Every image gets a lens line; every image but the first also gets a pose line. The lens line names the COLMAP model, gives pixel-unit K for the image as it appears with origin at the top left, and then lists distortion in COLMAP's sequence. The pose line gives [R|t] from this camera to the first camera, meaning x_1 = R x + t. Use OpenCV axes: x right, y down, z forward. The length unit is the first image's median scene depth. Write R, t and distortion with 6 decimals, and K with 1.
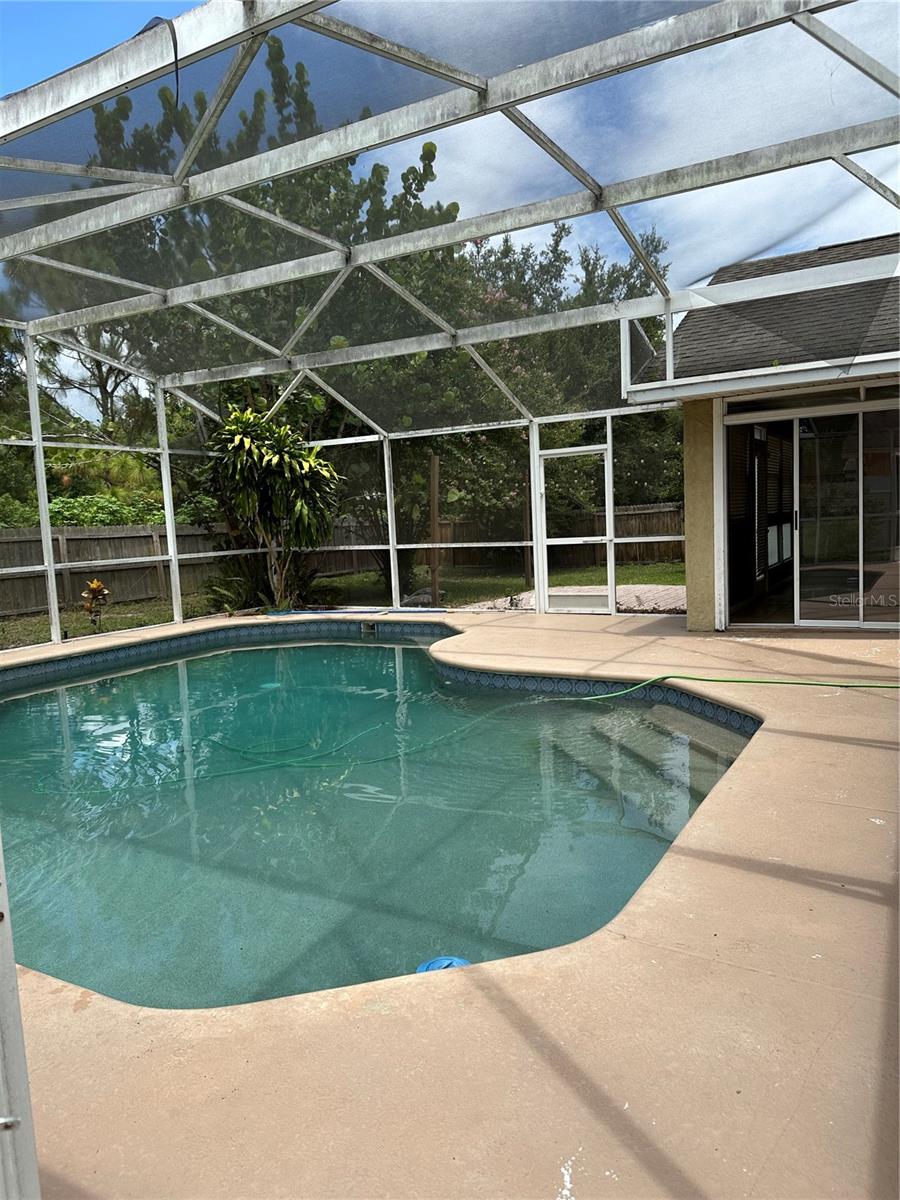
lens RADIAL K [[848.7, 0, 453.5], [0, 848.7, 615.6], [0, 0, 1]] dist [0.057902, -0.064061]
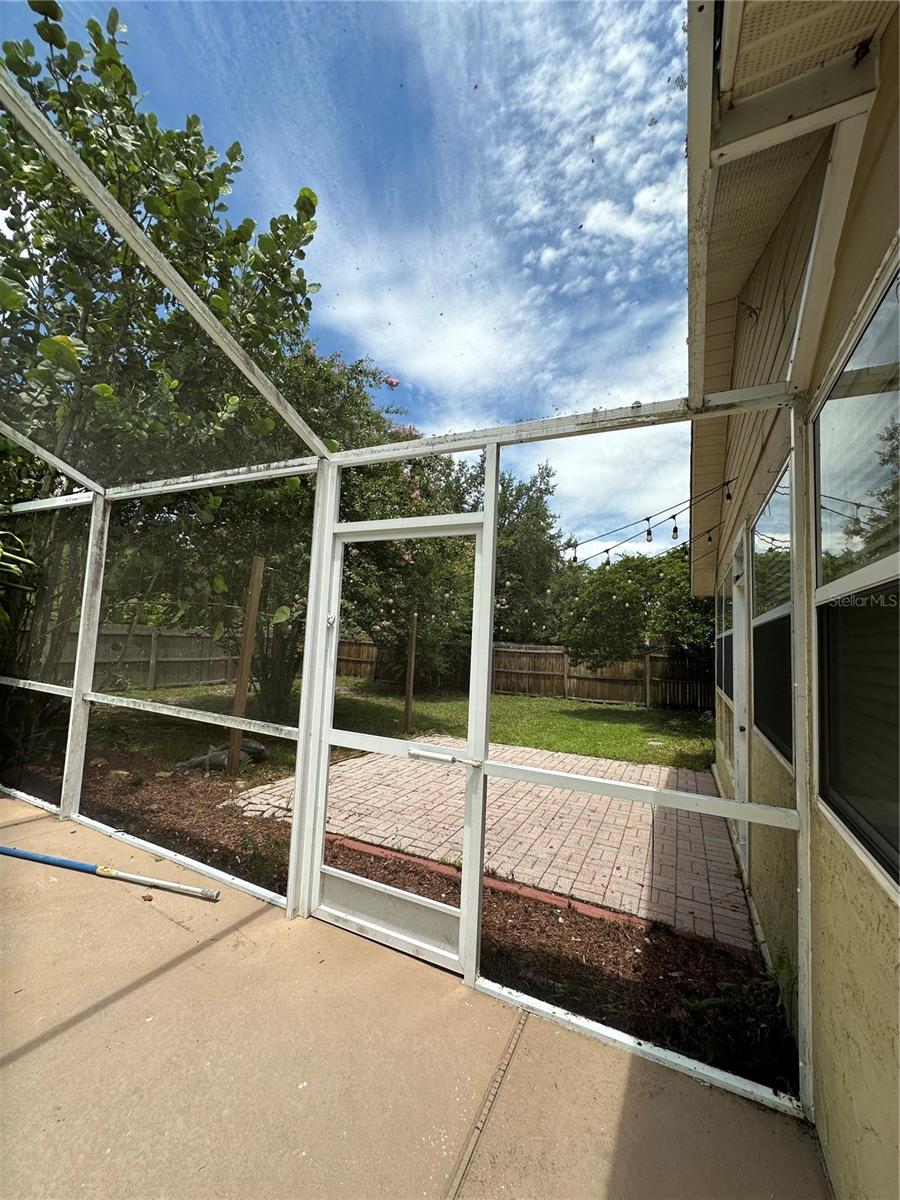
lens RADIAL K [[479.6, 0, 453.1], [0, 479.6, 596.1], [0, 0, 1]] dist [0.000074, 0.000000]
pose [[0.993358, 0.101435, 0.054317, 0.140935], [-0.088360, 0.974856, -0.204569, -0.104327], [-0.073702, 0.198410, 0.977344, 0.706483]]
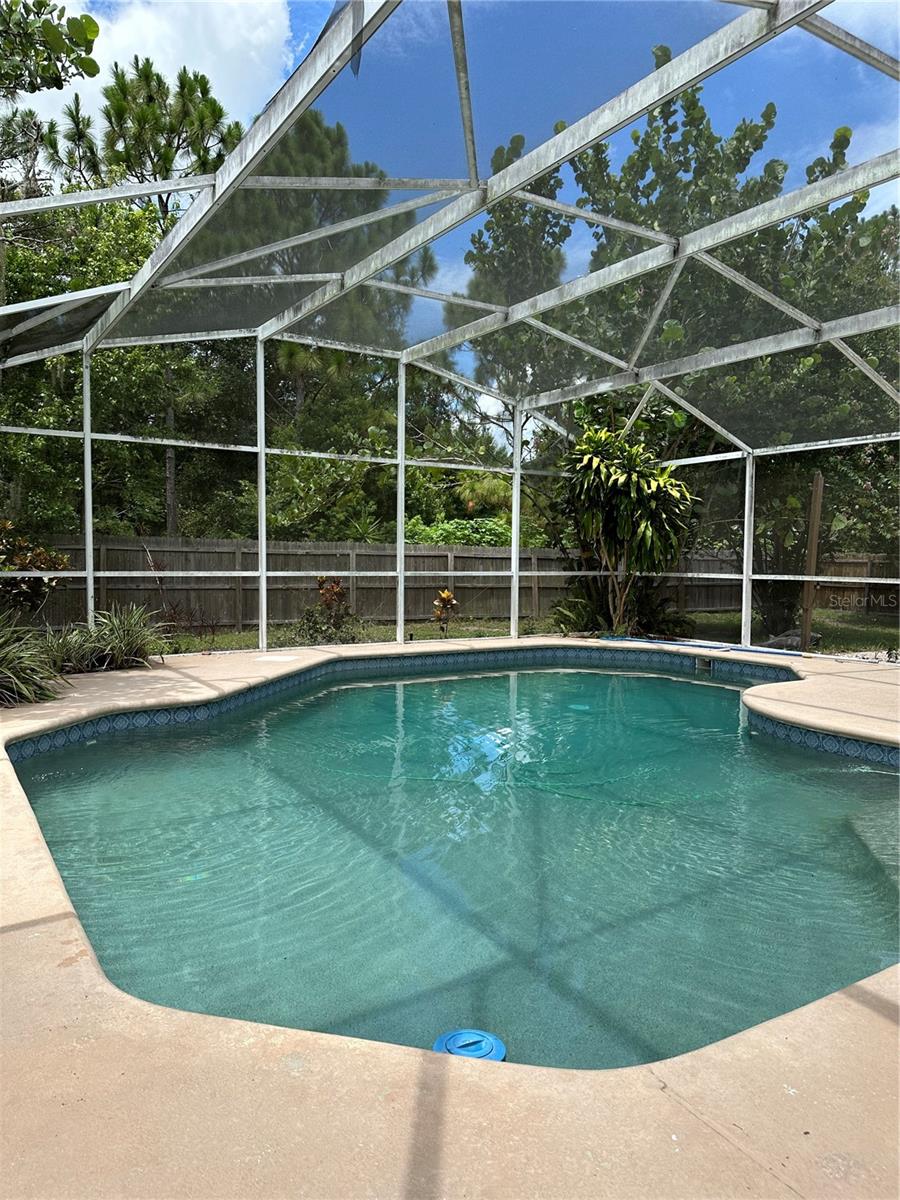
lens RADIAL K [[848.7, 0, 446.5], [0, 848.7, 610.6], [0, 0, 1]] dist [0.057902, -0.064061]
pose [[0.875451, 0.081260, -0.476426, 0.087196], [-0.104746, 0.994235, -0.022896, 0.007693], [0.471819, 0.069948, 0.878916, 0.072893]]
